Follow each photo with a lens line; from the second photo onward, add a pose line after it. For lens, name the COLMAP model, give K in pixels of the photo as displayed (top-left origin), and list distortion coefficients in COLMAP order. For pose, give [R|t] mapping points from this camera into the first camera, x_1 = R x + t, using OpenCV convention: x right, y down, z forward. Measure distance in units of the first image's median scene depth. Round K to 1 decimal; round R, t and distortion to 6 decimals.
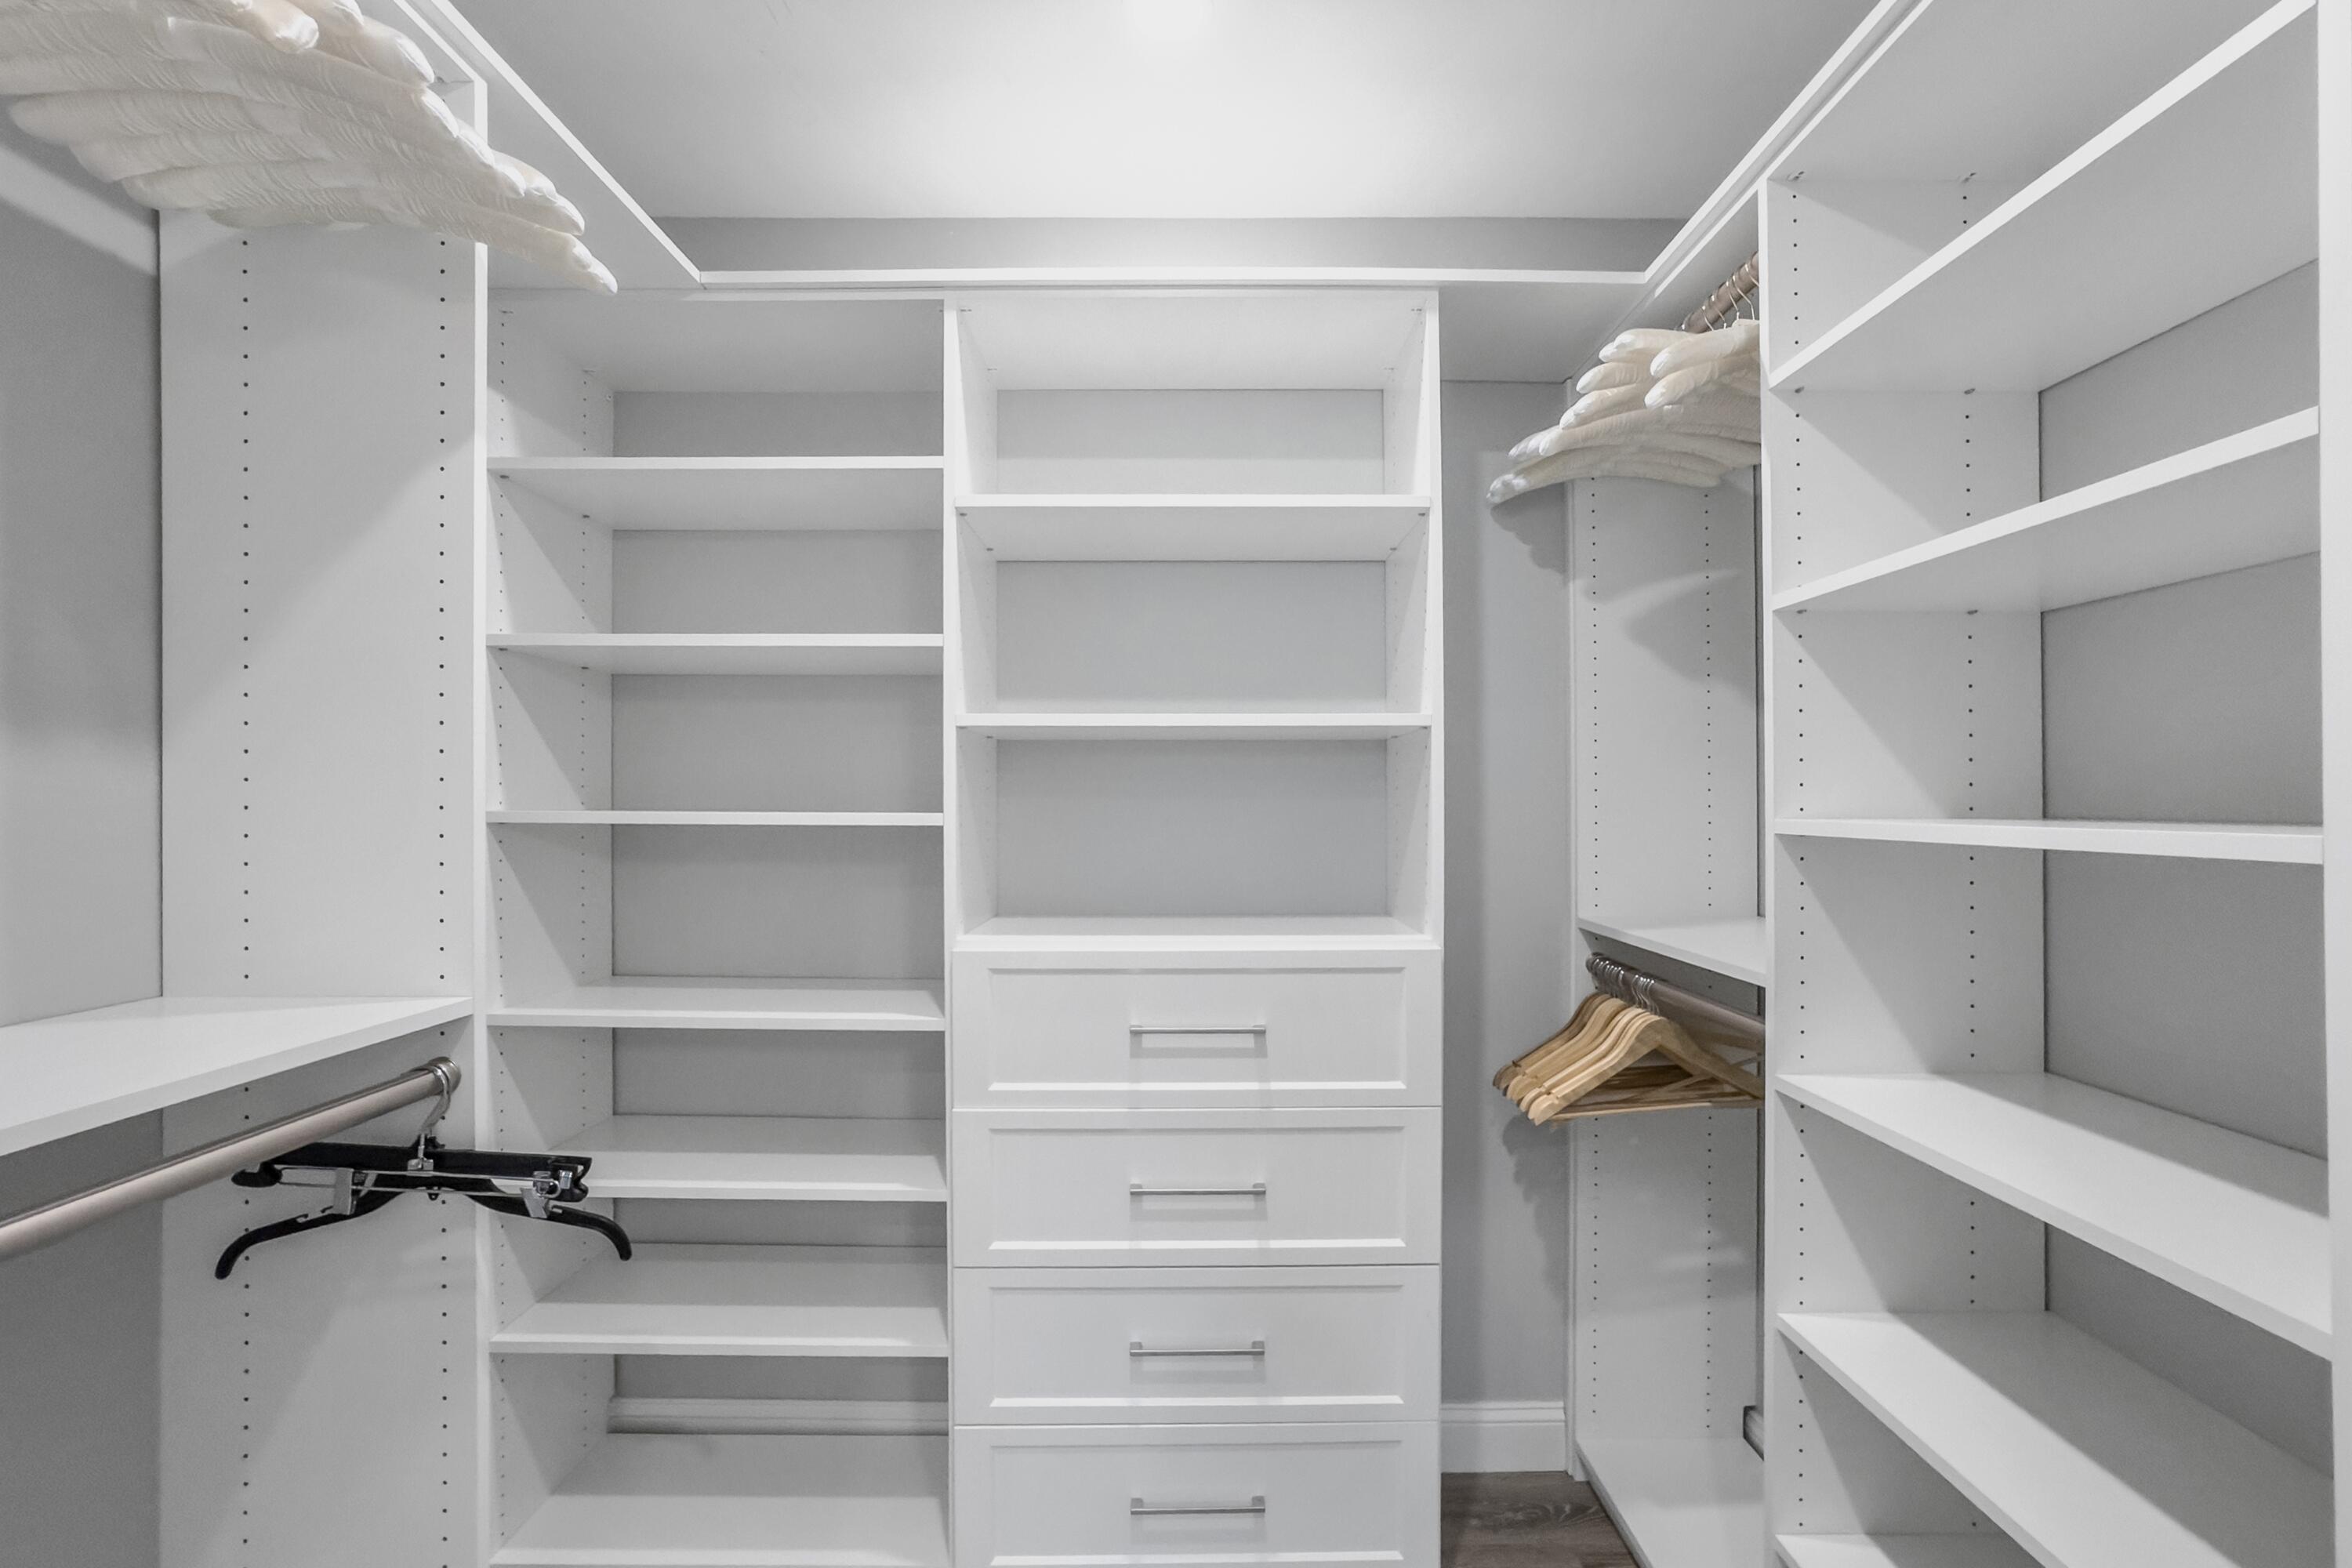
lens RADIAL K [[964.9, 0, 1187.6], [0, 964.9, 820.9], [0, 0, 1]] dist [-0.004316, 0.000058]
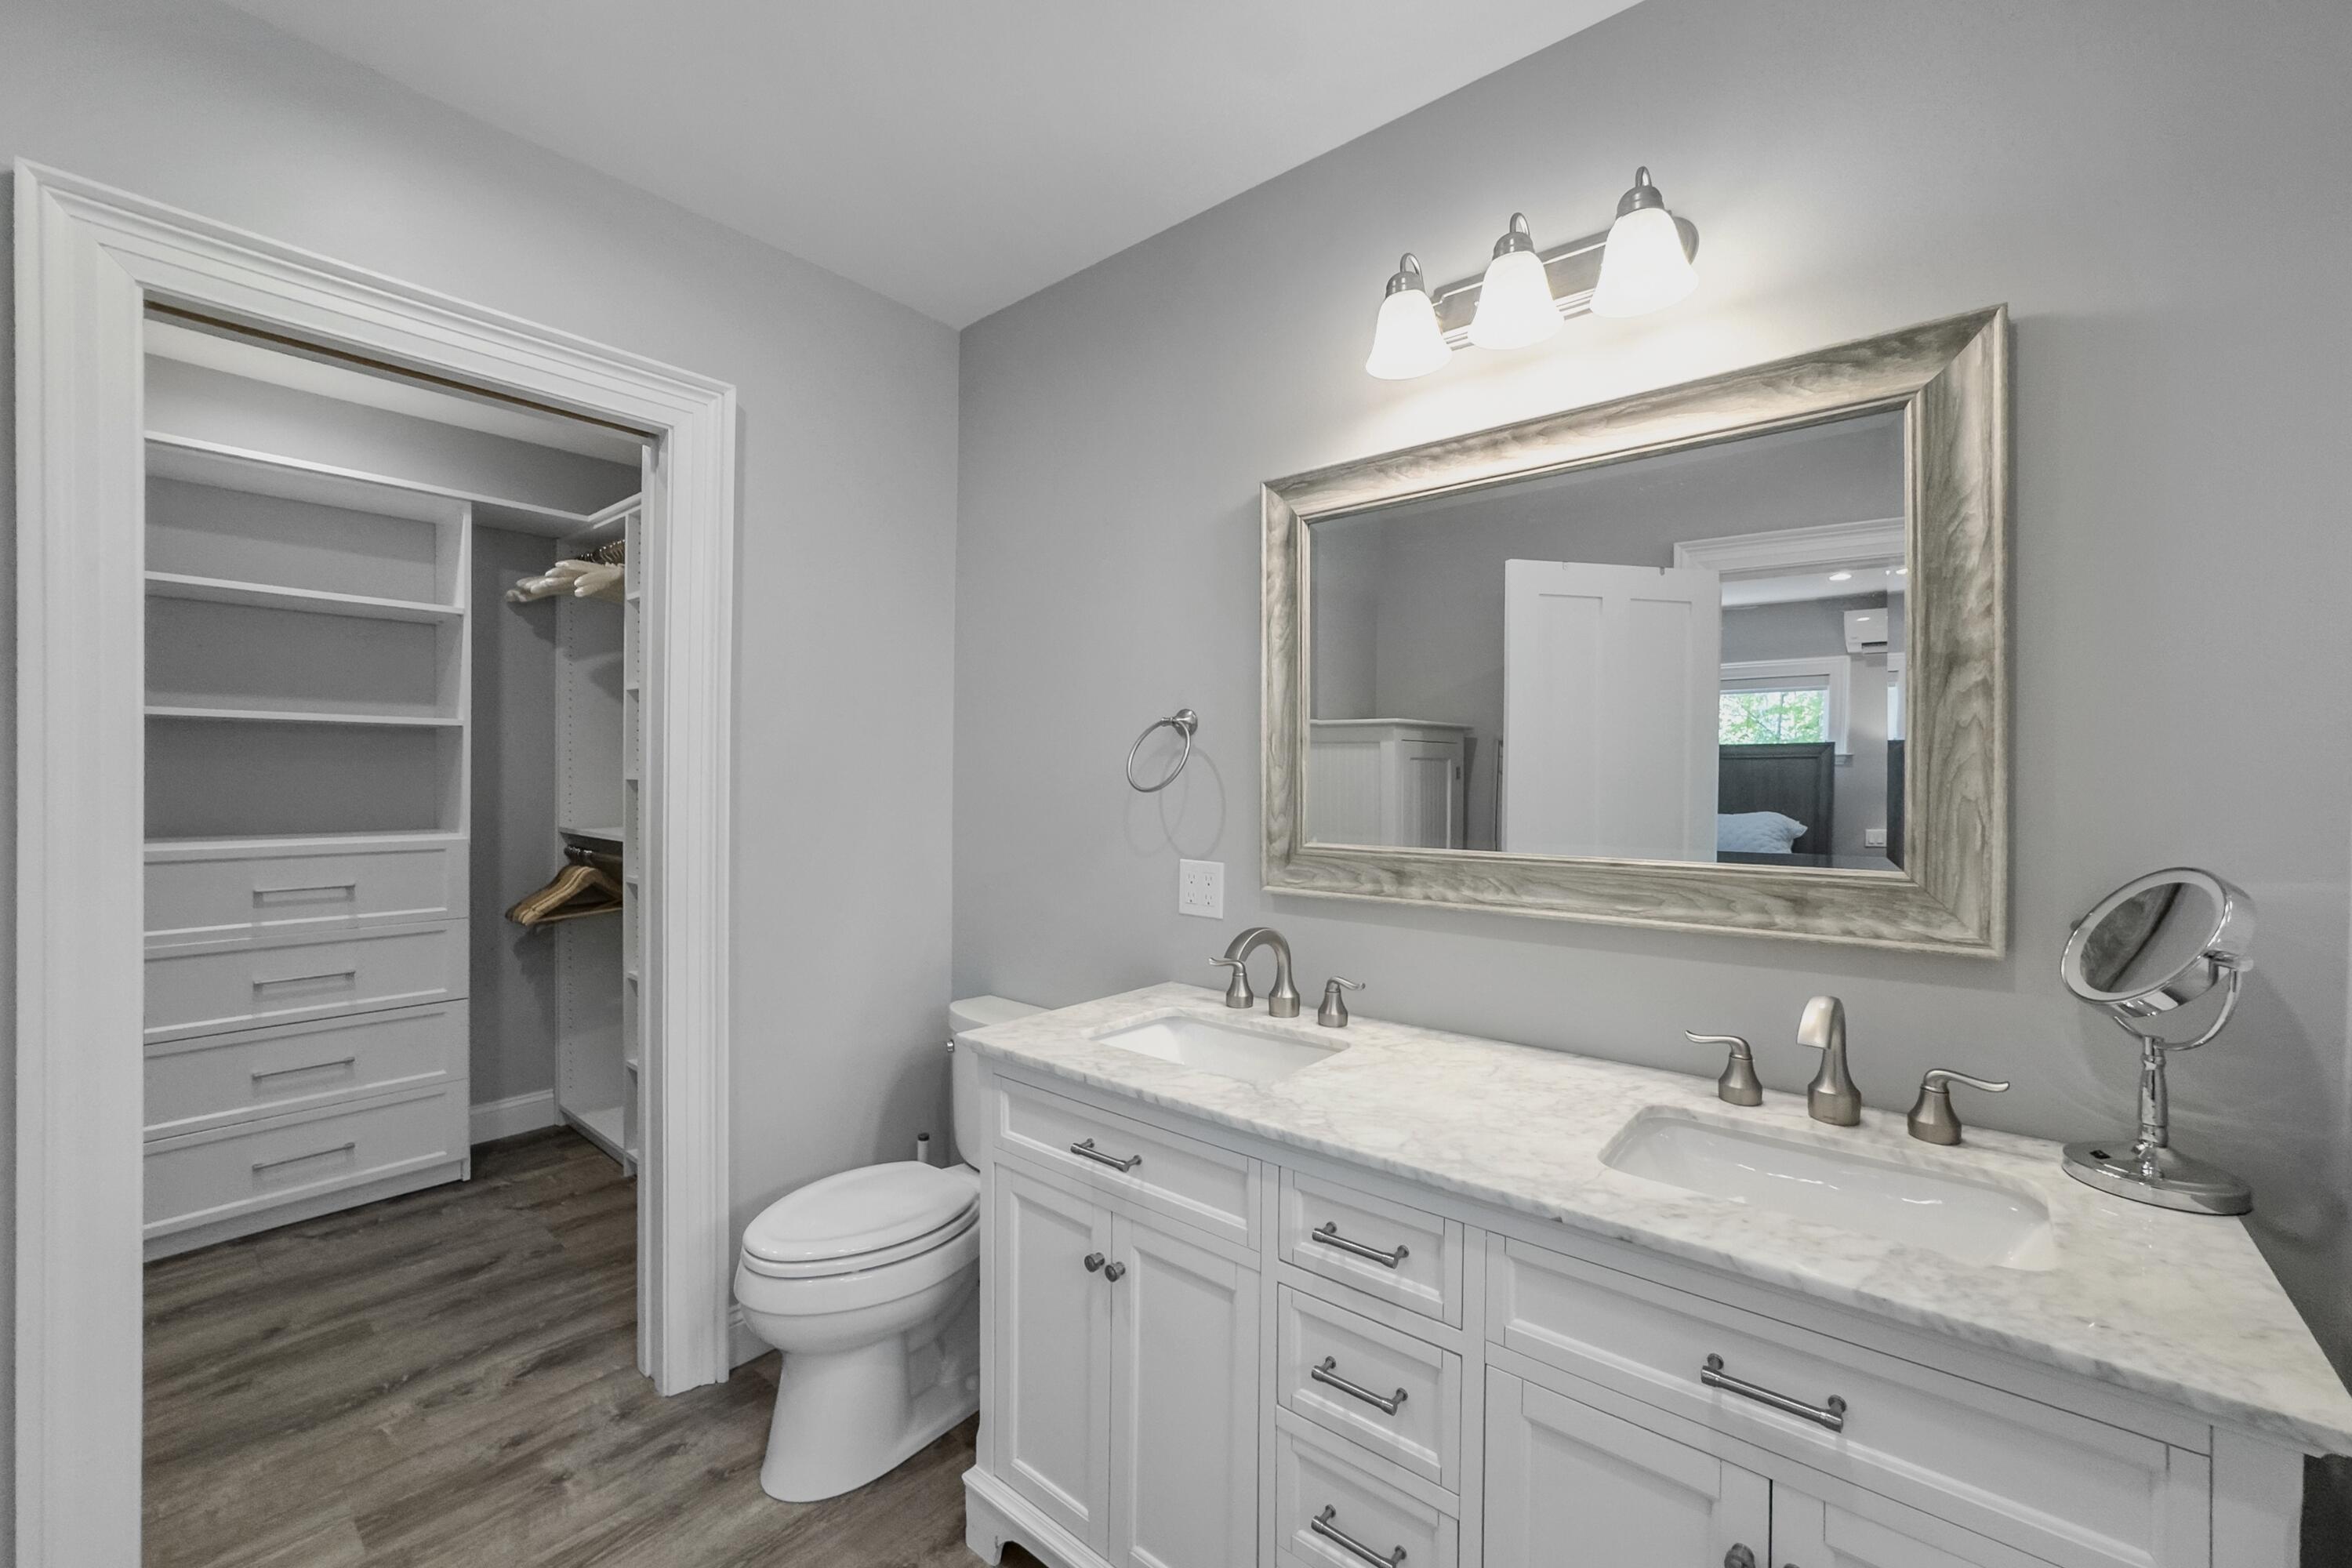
lens RADIAL K [[945.4, 0, 1186.8], [0, 945.4, 783.5], [0, 0, 1]] dist [-0.016287, 0.000347]
pose [[0.634012, 0.005140, 0.773306, -0.268121], [-0.003188, 0.999987, -0.004033, 0.021815], [-0.773317, 0.000092, 0.634020, -1.254993]]
